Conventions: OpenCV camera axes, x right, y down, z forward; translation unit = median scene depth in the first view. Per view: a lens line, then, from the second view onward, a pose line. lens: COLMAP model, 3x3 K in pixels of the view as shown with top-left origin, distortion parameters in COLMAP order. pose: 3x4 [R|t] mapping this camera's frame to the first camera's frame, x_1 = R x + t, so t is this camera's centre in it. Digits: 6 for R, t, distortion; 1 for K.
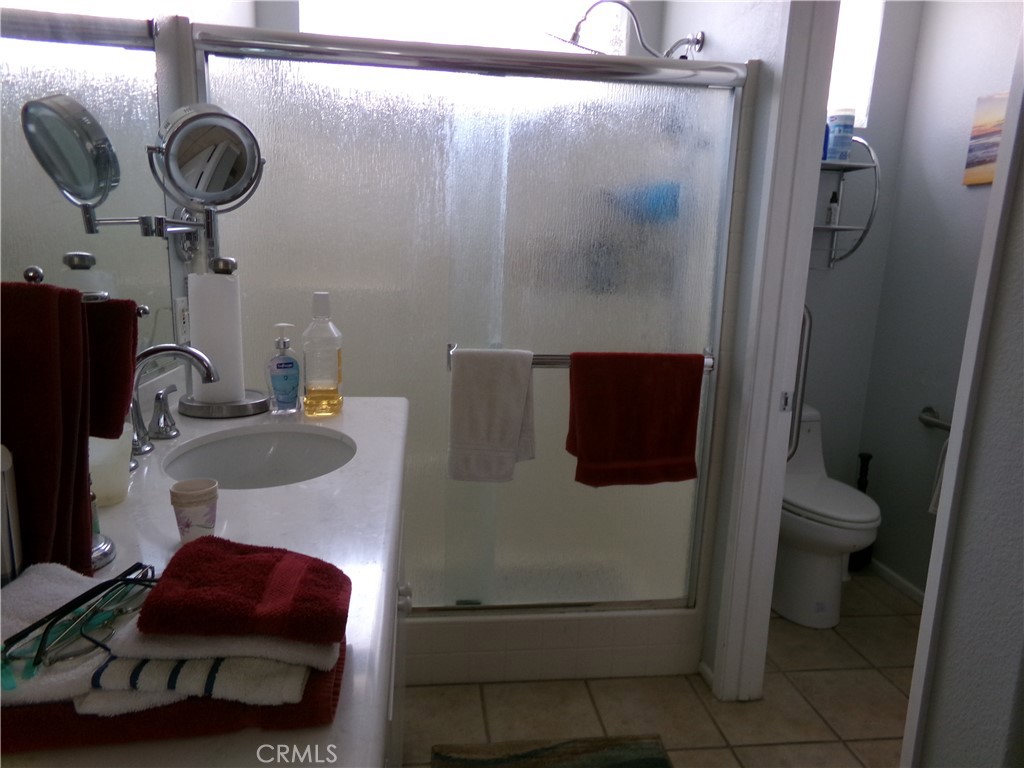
lens RADIAL K [[697.8, 0, 511.1], [0, 697.8, 390.8], [0, 0, 1]] dist [-0.057378, 0.054985]
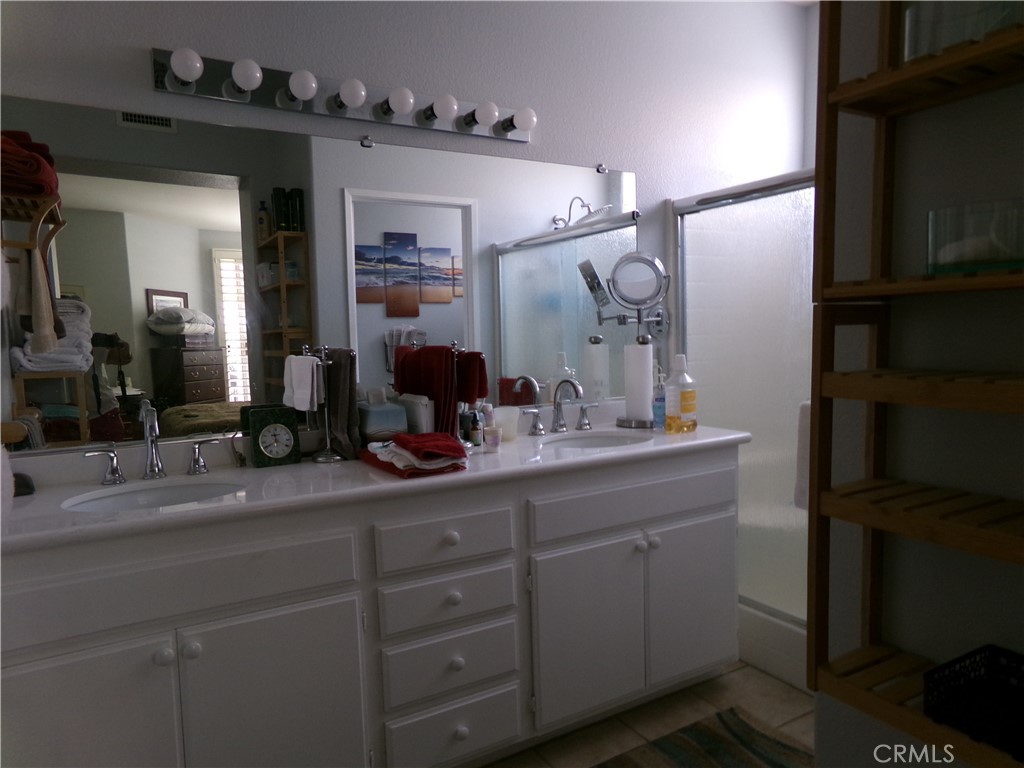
lens RADIAL K [[697.8, 0, 510.9], [0, 697.8, 384.1], [0, 0, 1]] dist [-0.057378, 0.054985]
pose [[0.403720, 0.035743, -0.914184, 1.032571], [-0.151572, 0.988041, -0.028306, 0.027122], [0.902239, 0.149992, 0.404310, 0.011817]]
